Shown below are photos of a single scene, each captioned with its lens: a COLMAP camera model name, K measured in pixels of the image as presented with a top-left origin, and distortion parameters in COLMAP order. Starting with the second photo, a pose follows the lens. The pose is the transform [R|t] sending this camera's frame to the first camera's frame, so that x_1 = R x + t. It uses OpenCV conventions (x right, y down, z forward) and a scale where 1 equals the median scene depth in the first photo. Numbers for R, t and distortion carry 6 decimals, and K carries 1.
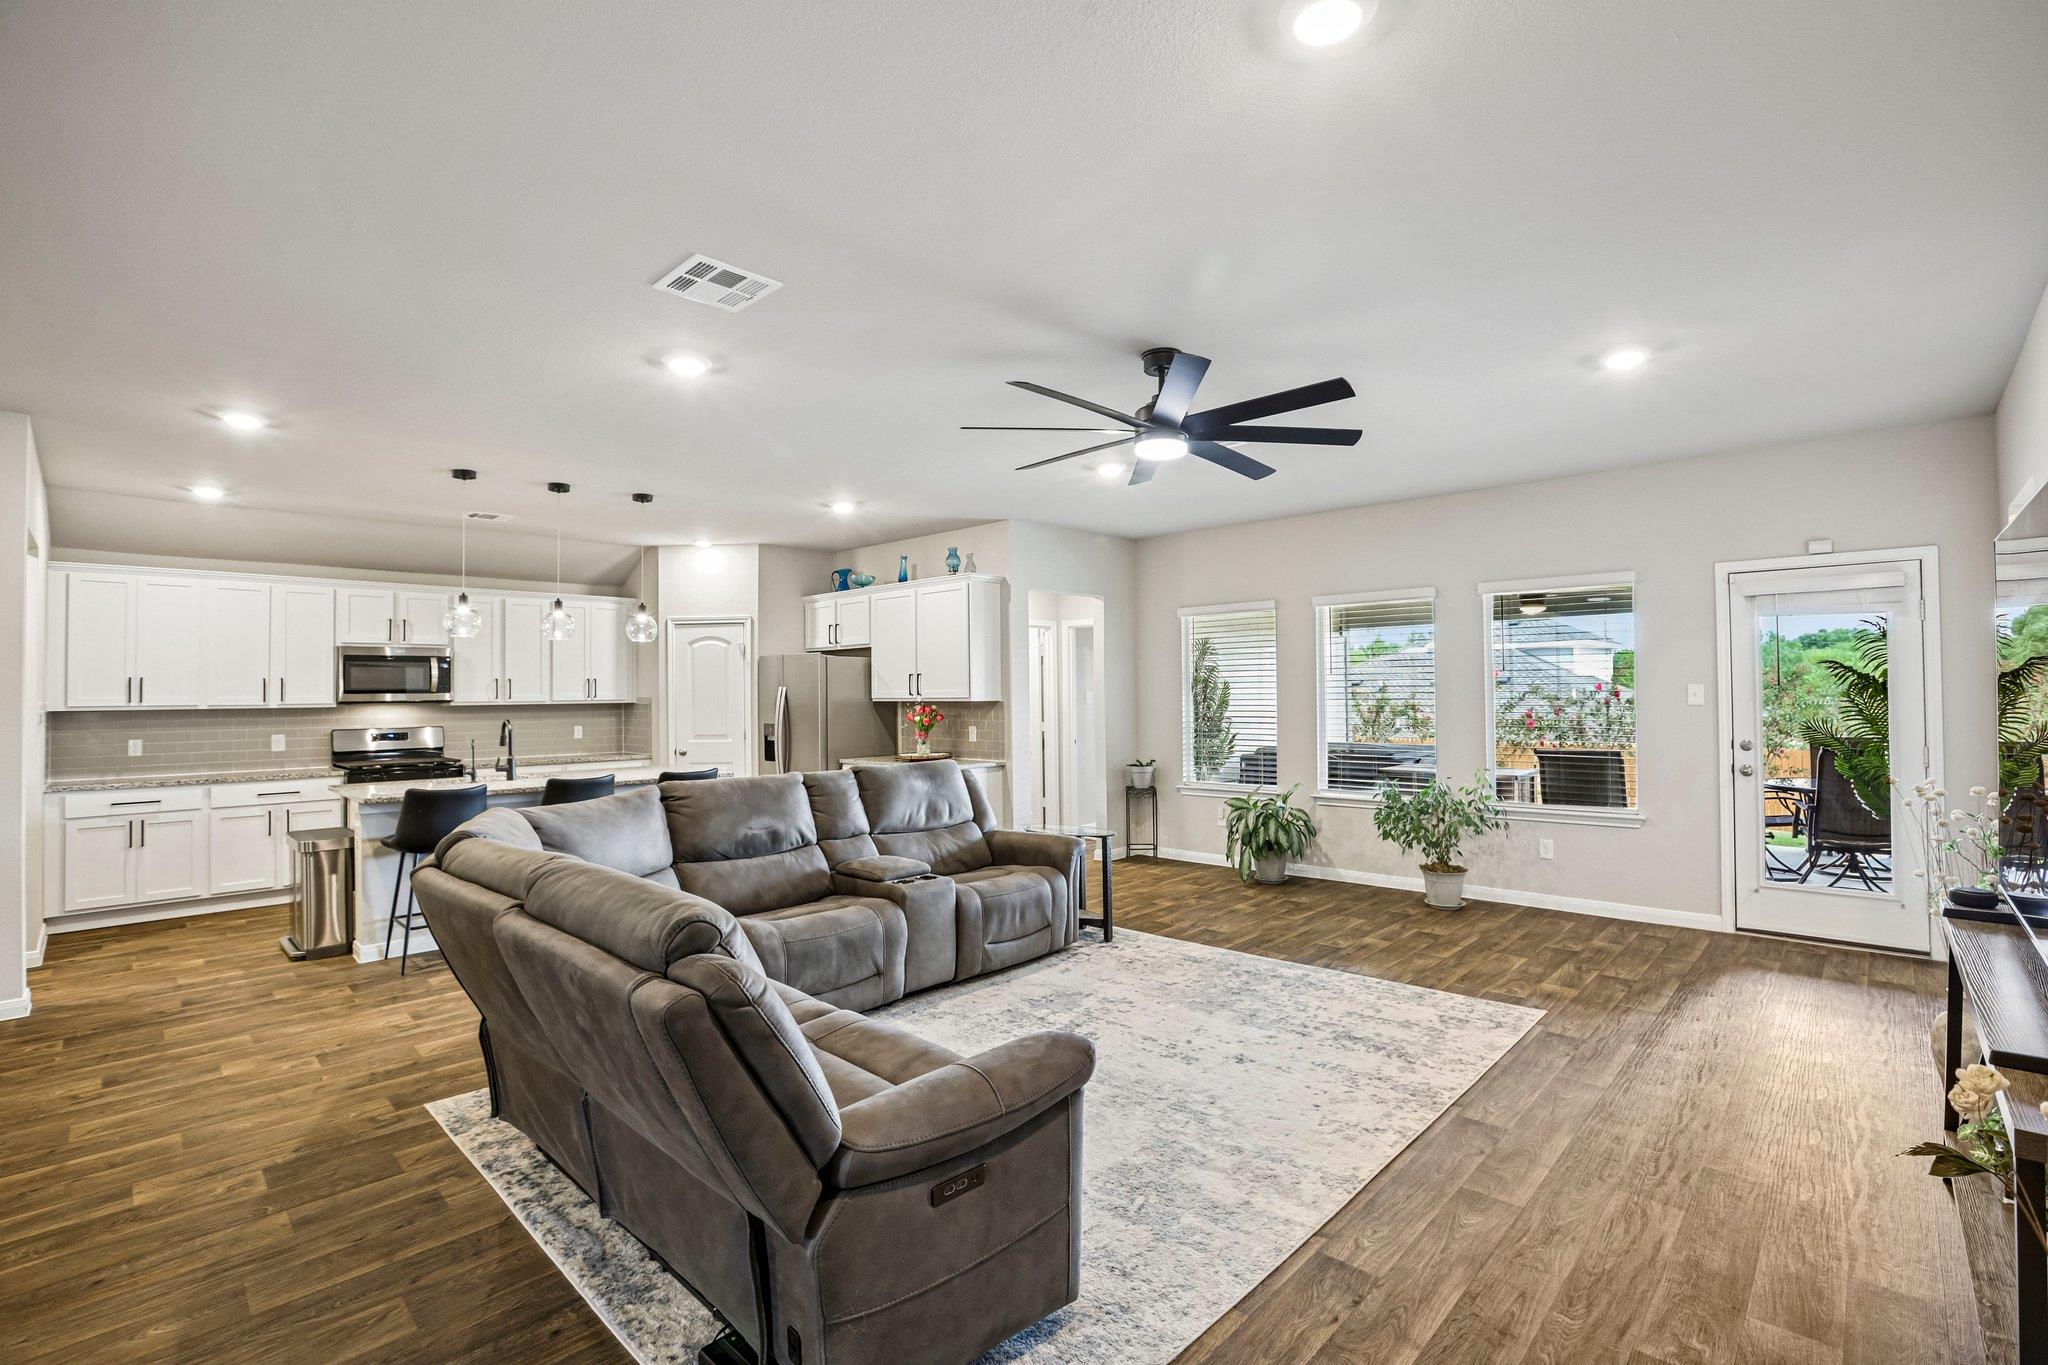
lens RADIAL K [[913.3, 0, 1018.8], [0, 913.3, 676.2], [0, 0, 1]] dist [-0.030770, 0.004527]
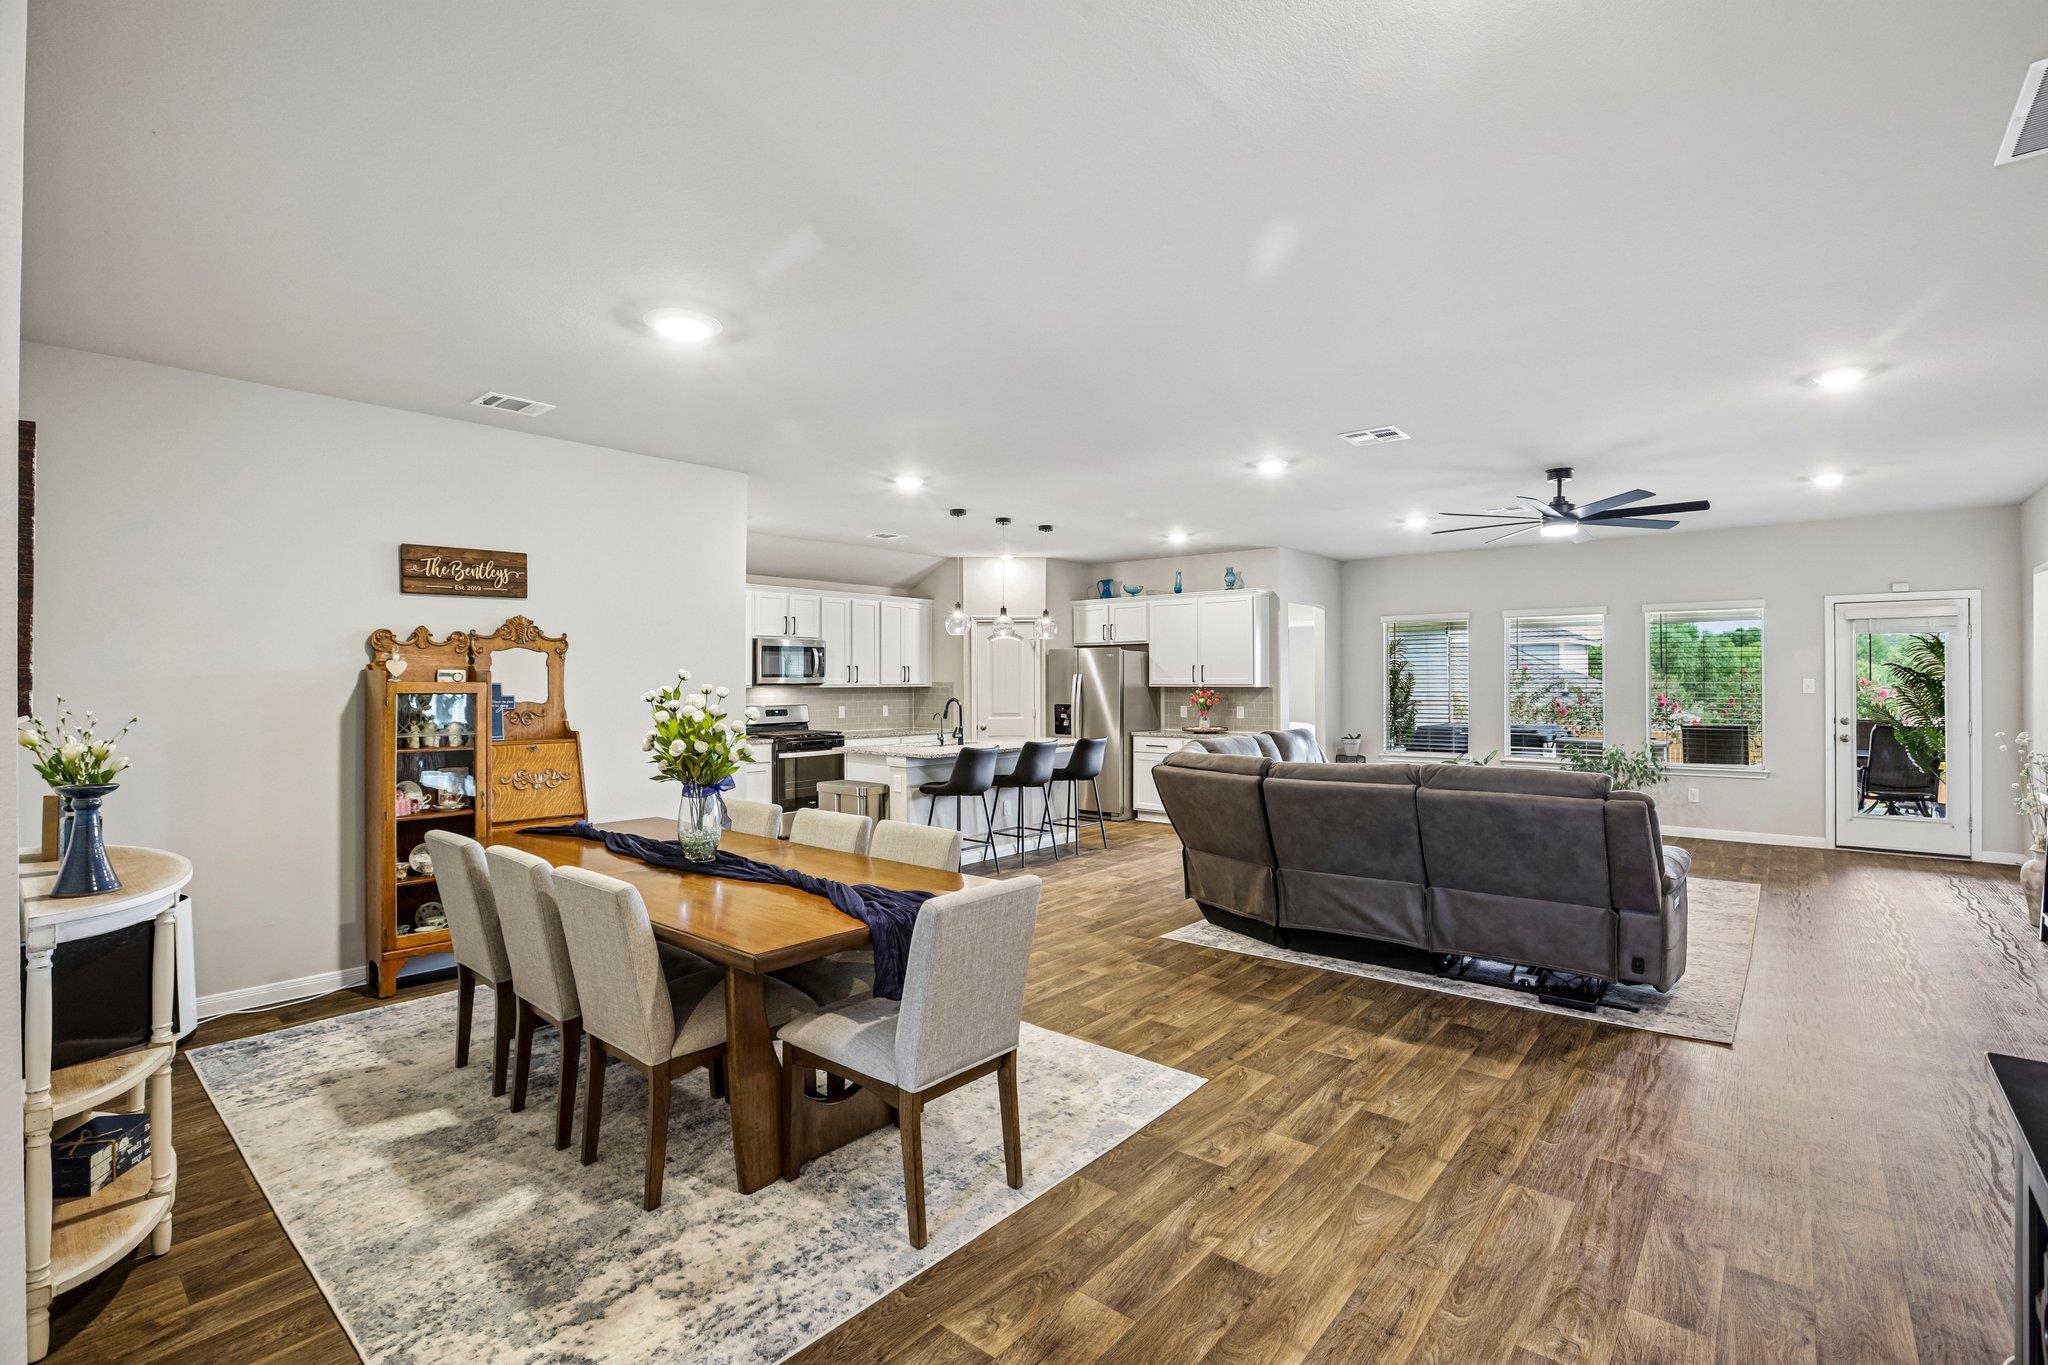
lens RADIAL K [[913.3, 0, 1027.4], [0, 913.3, 673.6], [0, 0, 1]] dist [-0.030770, 0.004527]
pose [[0.997668, 0.008578, 0.067707, -0.475096], [-0.009235, 0.999913, 0.009395, -0.000921], [-0.067621, -0.009998, 0.997661, -0.280343]]
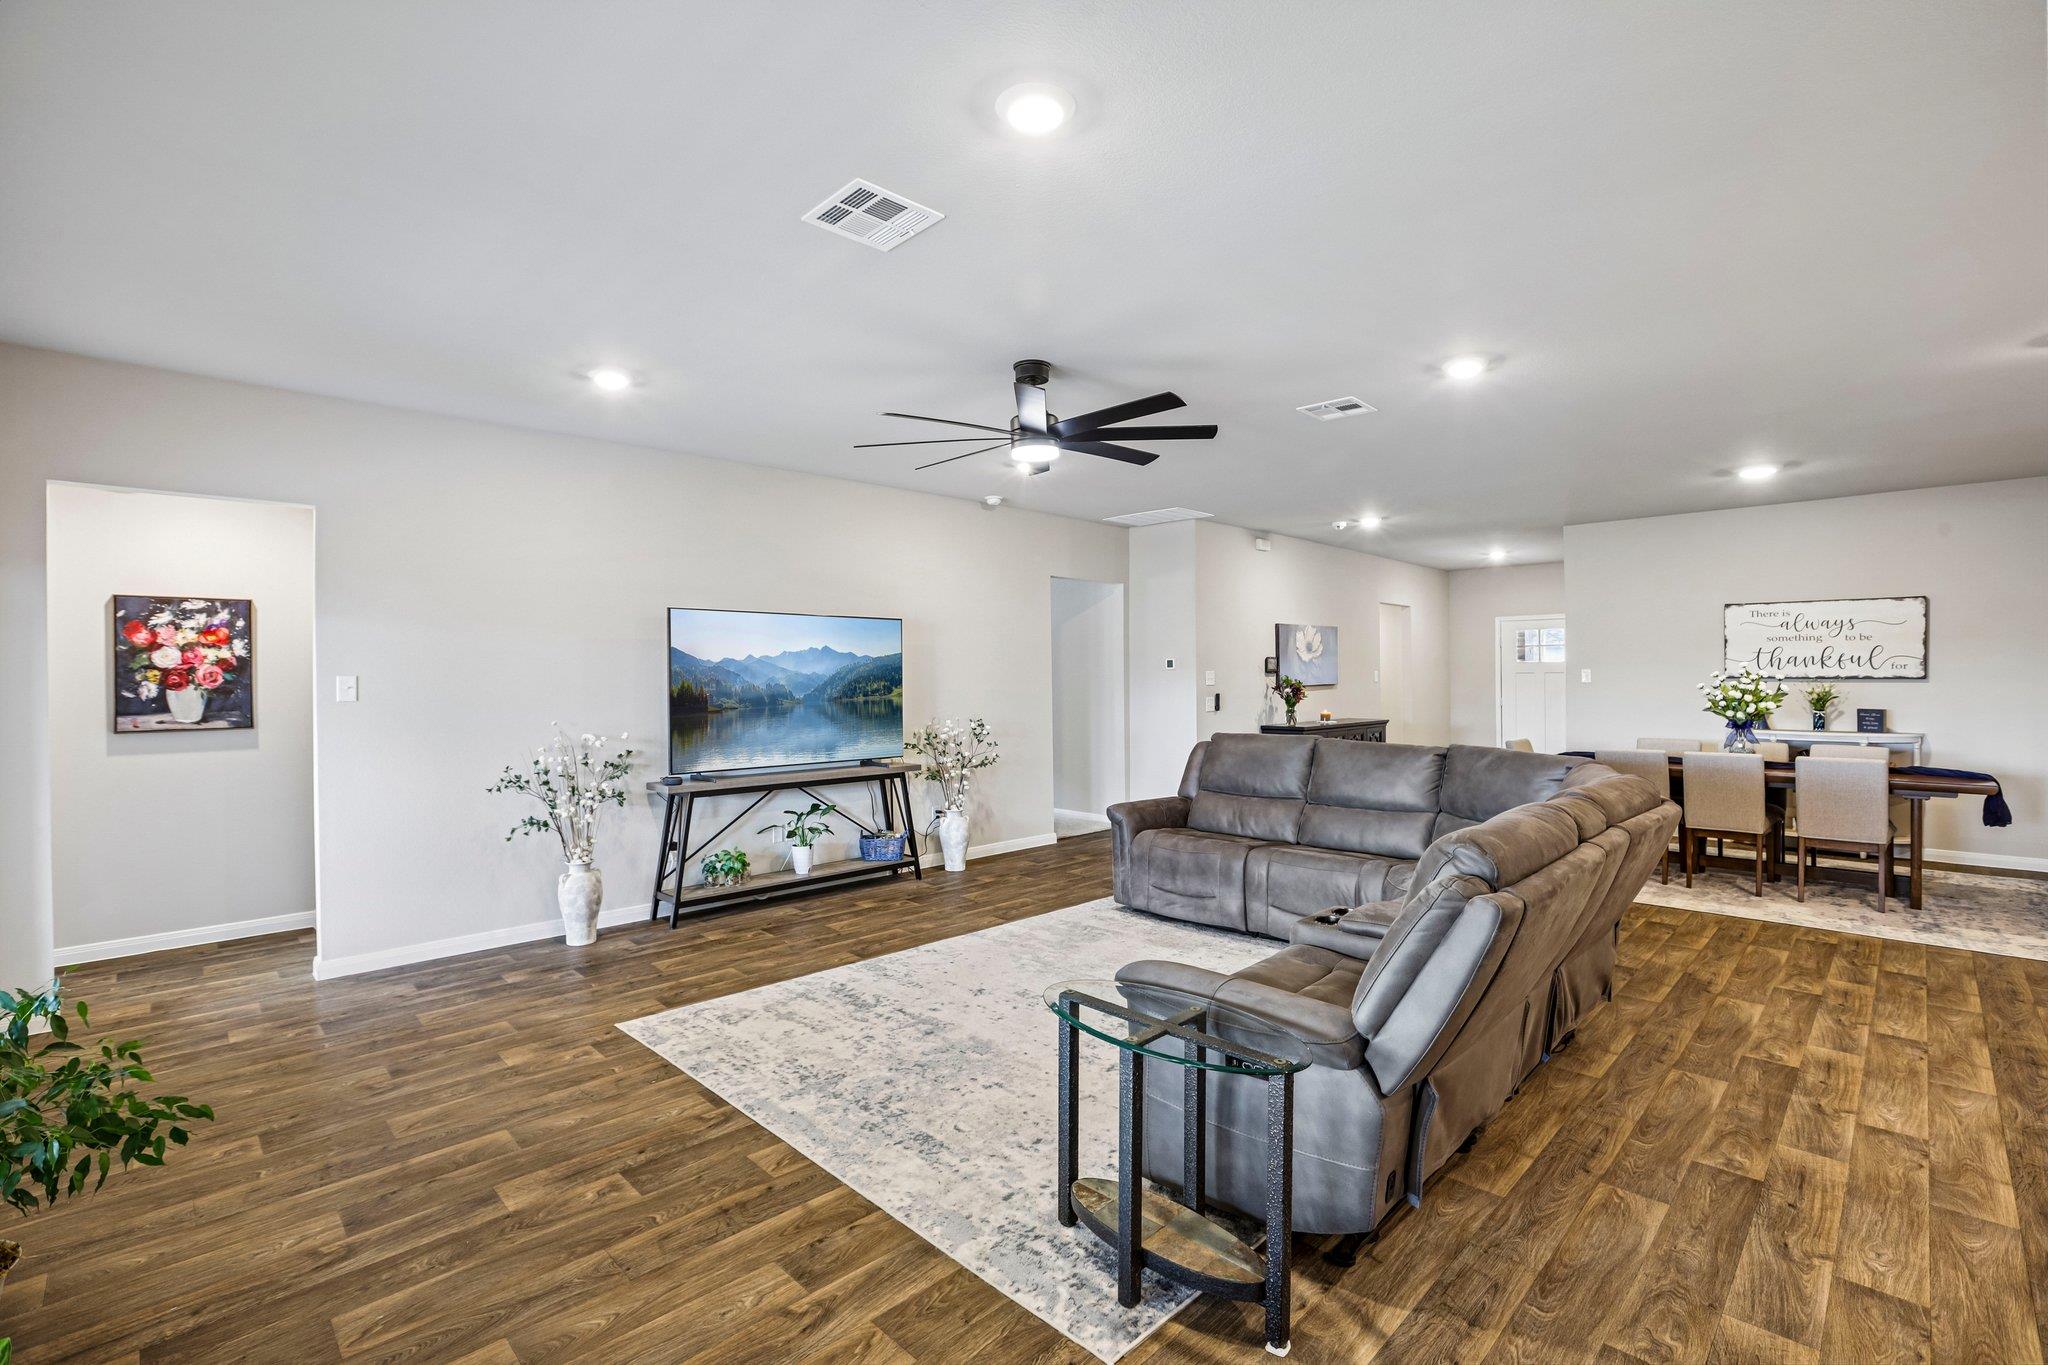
lens RADIAL K [[913.3, 0, 1032.7], [0, 913.3, 681.0], [0, 0, 1]] dist [-0.030770, 0.004527]
pose [[-0.999832, 0.016727, 0.007494, 0.084041], [0.016625, 0.999771, -0.013501, 0.022331], [-0.007718, -0.013374, -0.999881, 1.126466]]
